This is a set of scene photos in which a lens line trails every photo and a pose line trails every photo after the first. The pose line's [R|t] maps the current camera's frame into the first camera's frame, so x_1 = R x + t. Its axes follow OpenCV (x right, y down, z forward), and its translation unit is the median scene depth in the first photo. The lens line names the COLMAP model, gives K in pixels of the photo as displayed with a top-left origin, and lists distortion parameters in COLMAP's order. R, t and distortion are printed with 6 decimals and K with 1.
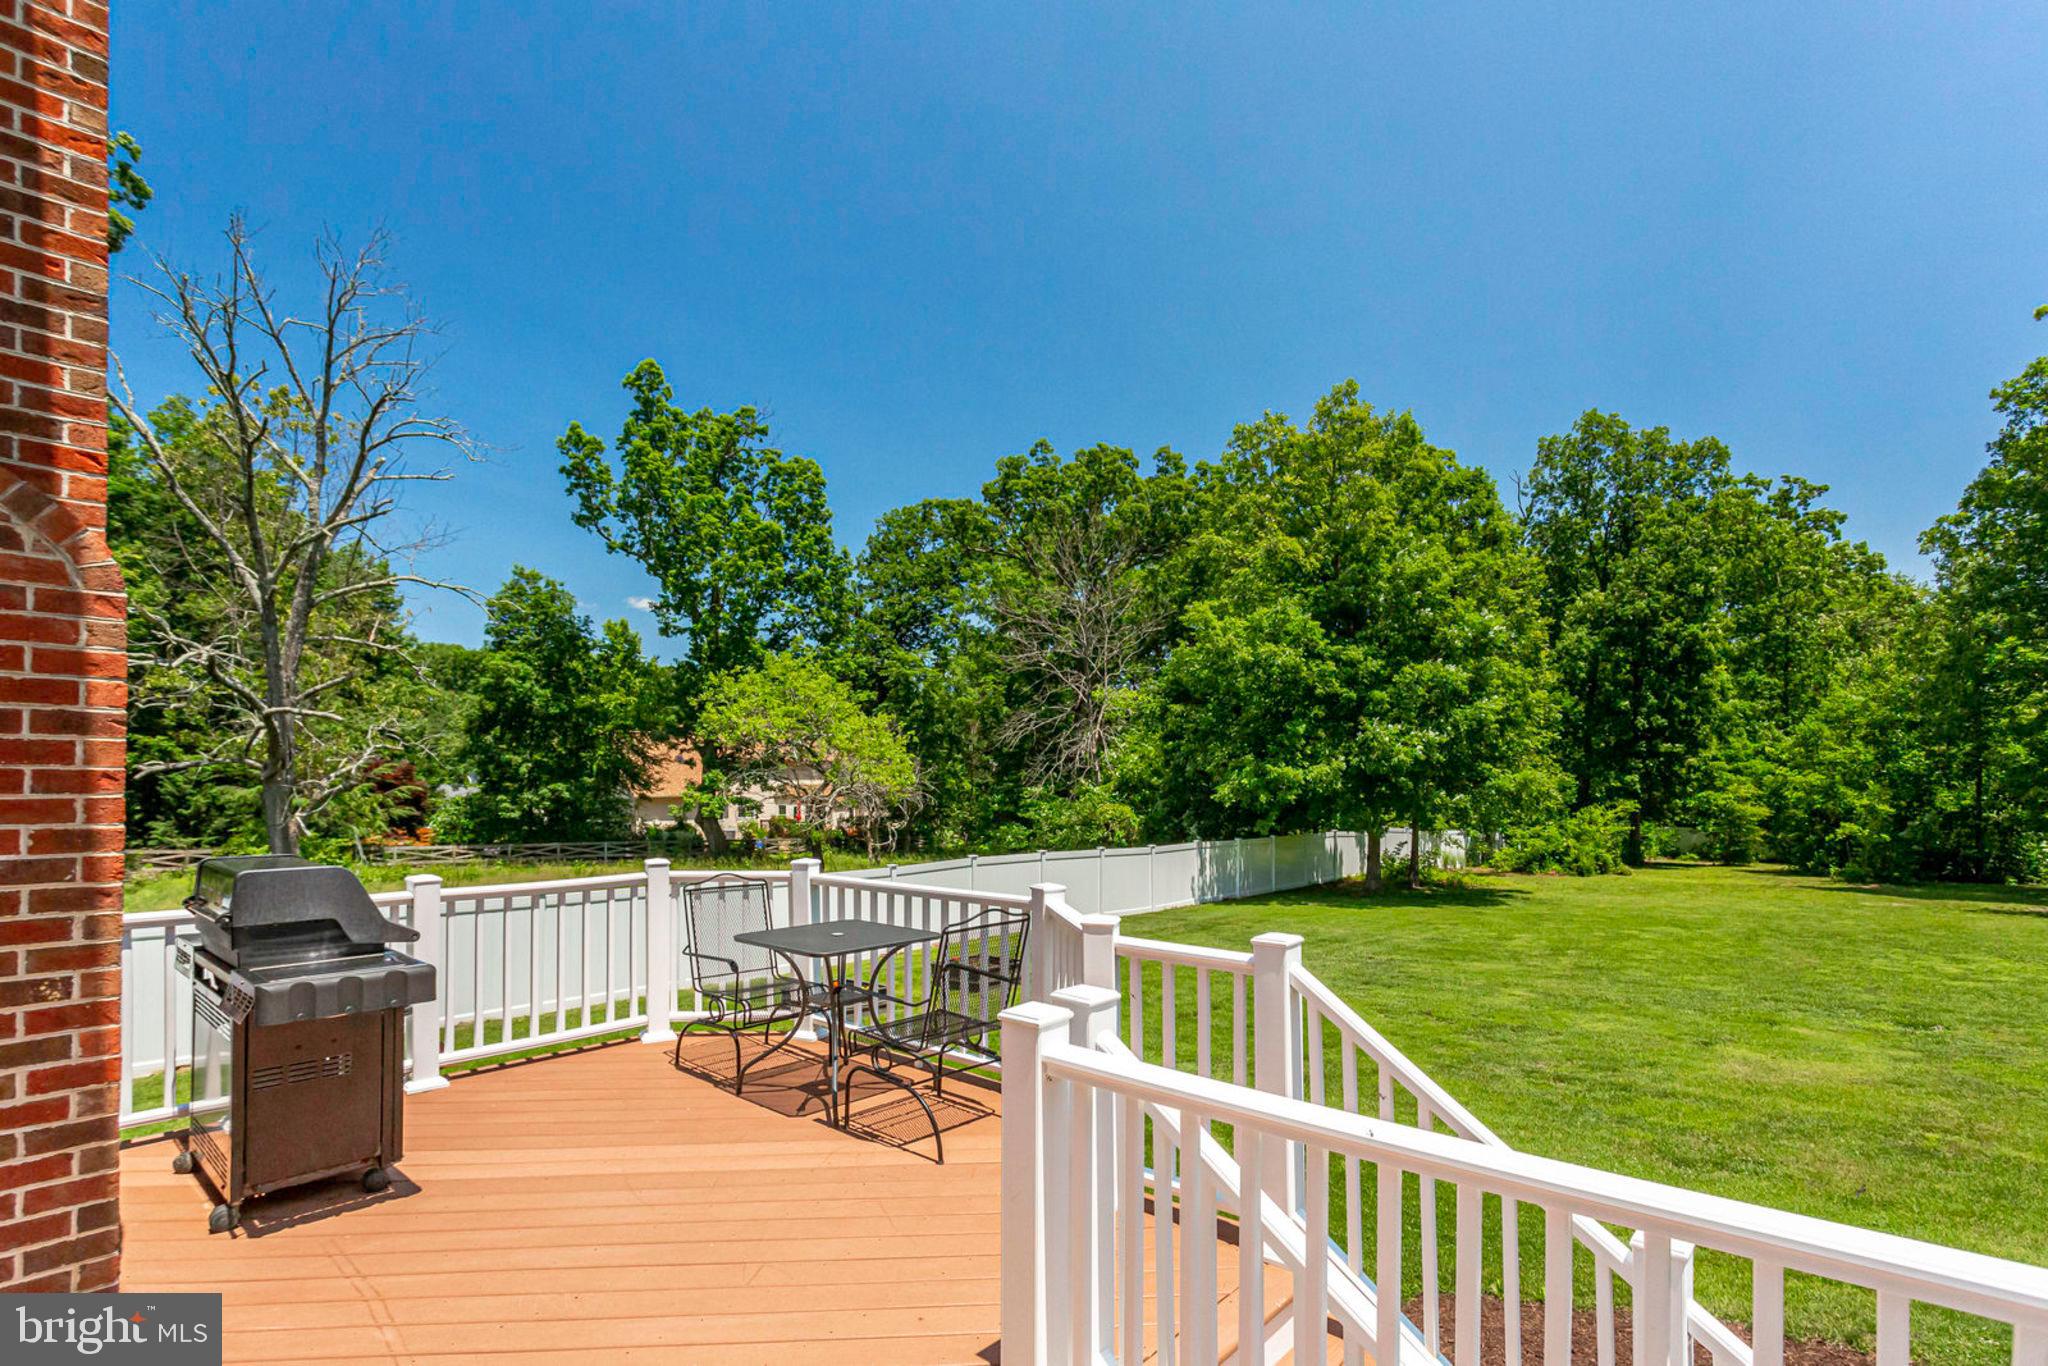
lens RADIAL K [[989.8, 0, 1013.4], [0, 989.8, 770.7], [0, 0, 1]] dist [0.009002, -0.003247]
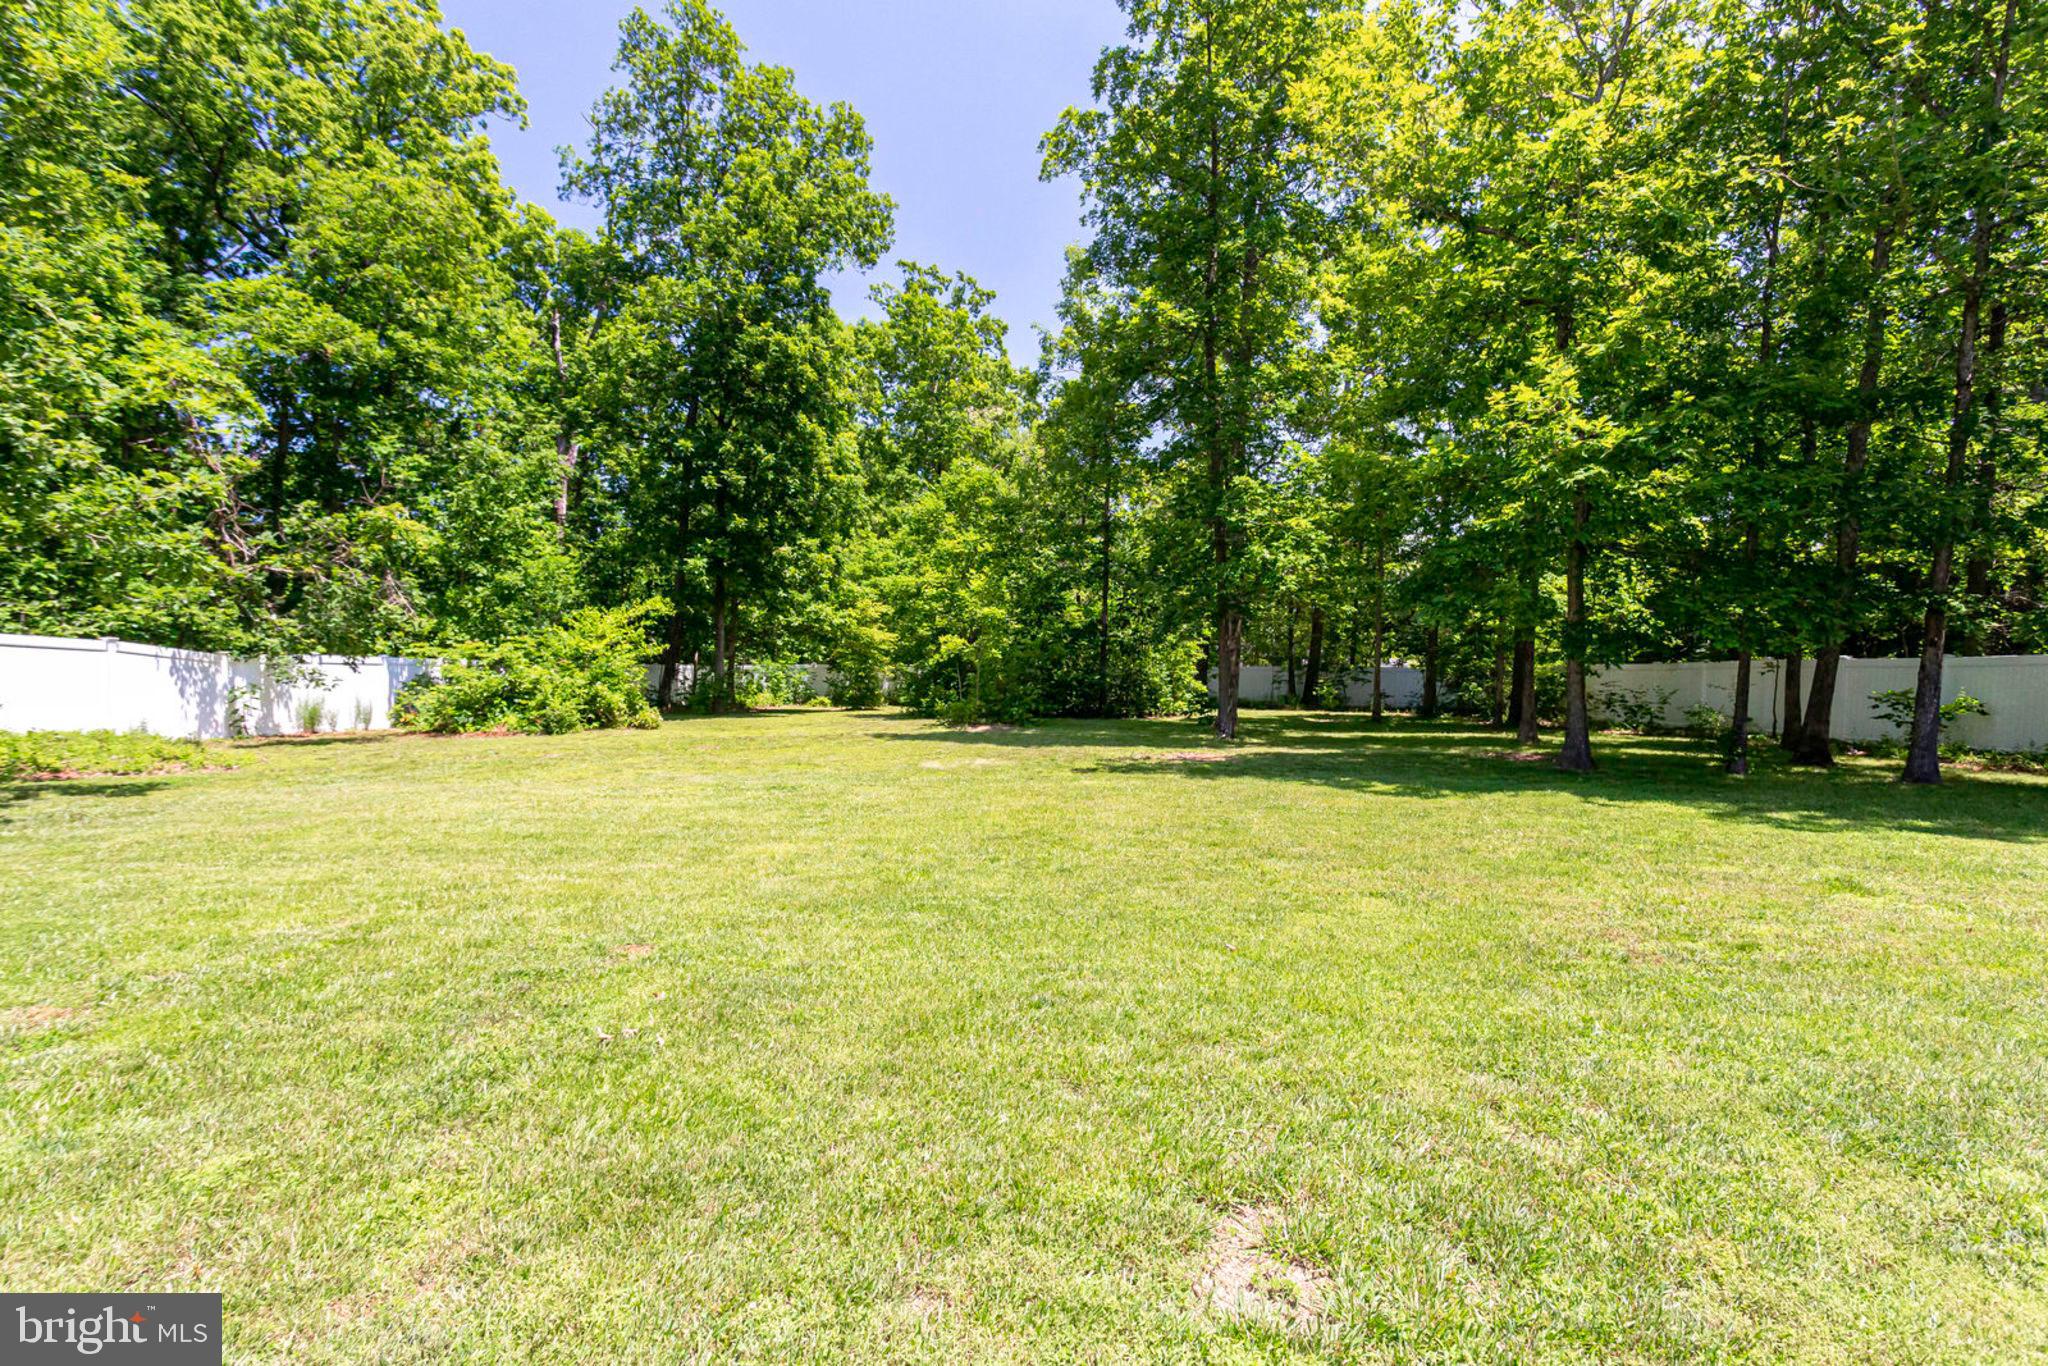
lens RADIAL K [[989.8, 0, 1017.4], [0, 989.8, 698.9], [0, 0, 1]] dist [0.009002, -0.003247]
pose [[0.790298, -0.023977, 0.612254, 0.392600], [-0.011679, 0.998463, 0.054177, 0.048890], [-0.612612, -0.049966, 0.788803, 0.382944]]
